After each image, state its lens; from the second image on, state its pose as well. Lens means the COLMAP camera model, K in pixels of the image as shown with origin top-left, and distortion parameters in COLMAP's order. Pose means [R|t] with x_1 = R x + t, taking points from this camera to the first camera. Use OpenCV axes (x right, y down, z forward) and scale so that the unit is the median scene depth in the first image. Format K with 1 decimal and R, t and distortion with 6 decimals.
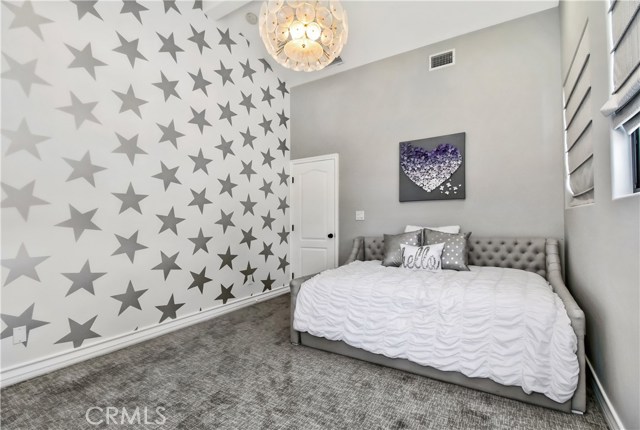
lens RADIAL K [[301.1, 0, 322.0], [0, 301.1, 210.8], [0, 0, 1]] dist [0.014934, -0.003007]
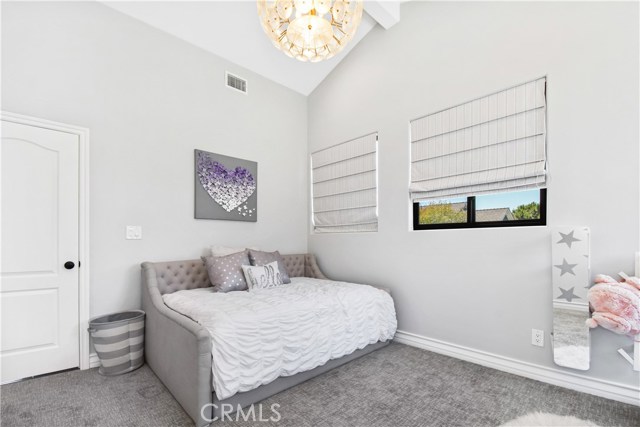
lens RADIAL K [[286.3, 0, 327.0], [0, 286.3, 245.5], [0, 0, 1]] dist [0.003977, -0.009660]
pose [[0.245187, 0.004529, 0.969465, -0.481912], [-0.028883, 0.999579, 0.002635, 0.036754], [-0.969045, -0.028648, 0.245215, 0.477629]]
